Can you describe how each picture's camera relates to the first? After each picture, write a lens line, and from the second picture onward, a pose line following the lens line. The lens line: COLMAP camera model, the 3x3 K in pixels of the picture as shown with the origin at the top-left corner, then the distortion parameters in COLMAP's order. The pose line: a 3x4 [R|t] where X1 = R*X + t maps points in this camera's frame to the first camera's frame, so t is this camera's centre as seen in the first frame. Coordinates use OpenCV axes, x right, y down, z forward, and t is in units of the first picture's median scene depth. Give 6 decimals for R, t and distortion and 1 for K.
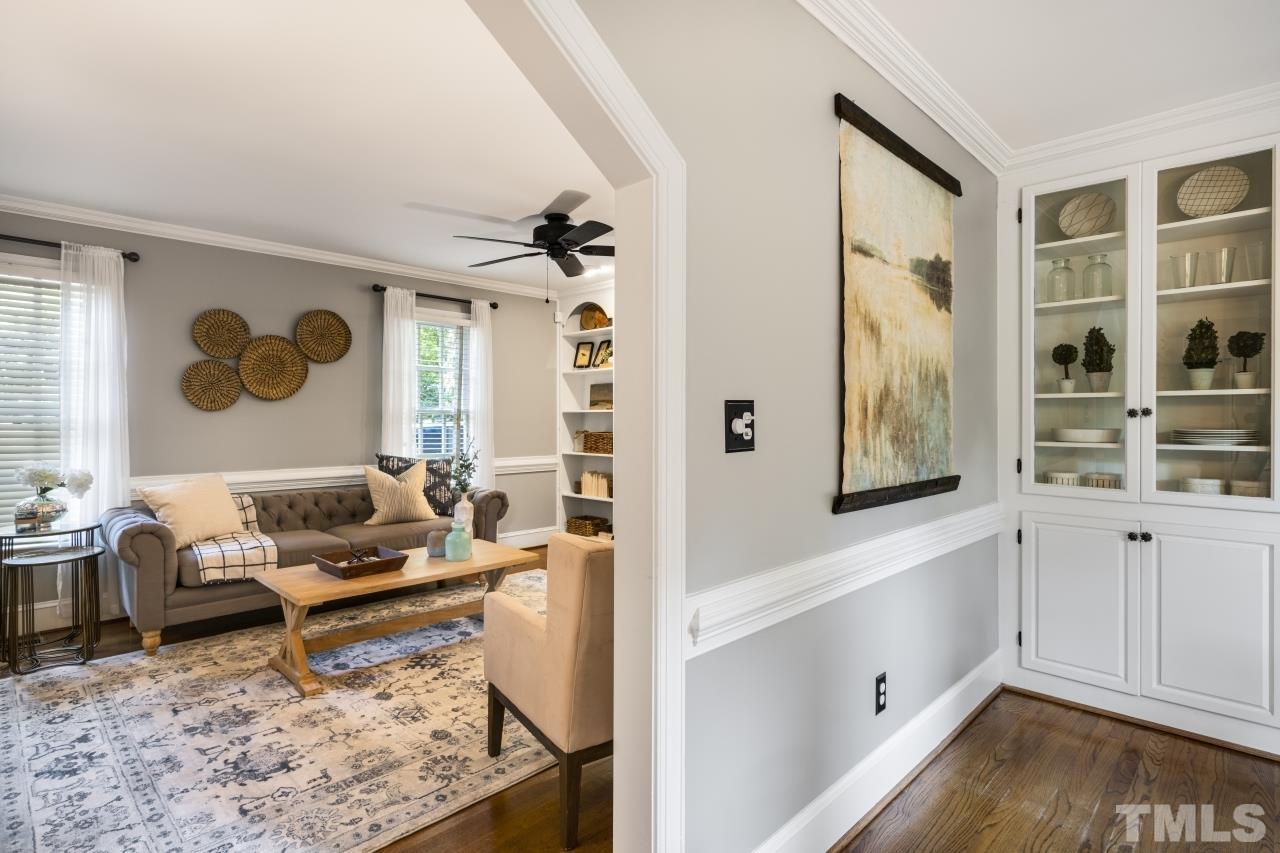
lens RADIAL K [[635.6, 0, 644.2], [0, 635.6, 415.4], [0, 0, 1]] dist [0.015601, -0.000576]
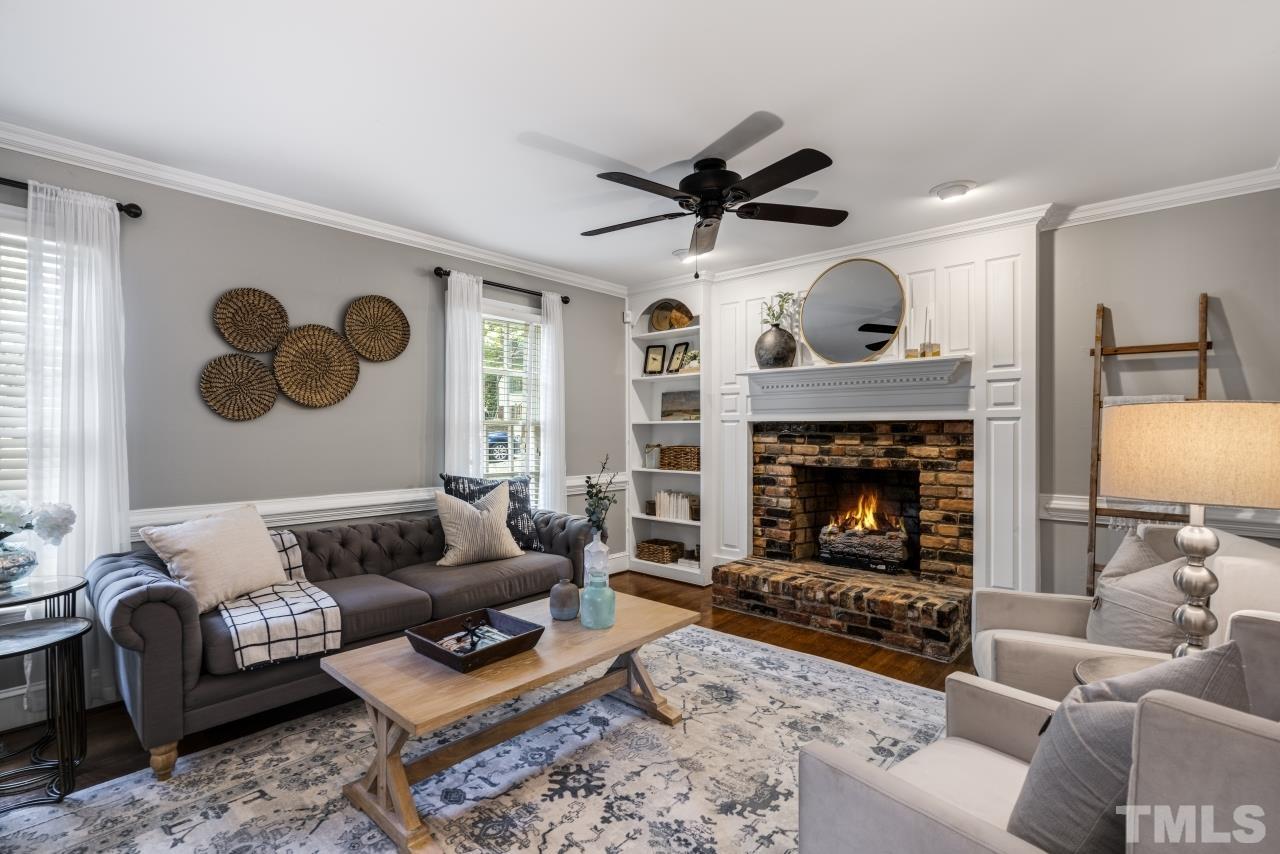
lens RADIAL K [[577.2, 0, 643.7], [0, 577.2, 430.5], [0, 0, 1]] dist [0.003598, 0.000599]
pose [[0.998693, -0.001522, 0.051084, -0.251945], [0.001335, 0.999992, 0.003683, 0.002620], [-0.051089, -0.003610, 0.998688, 0.314456]]
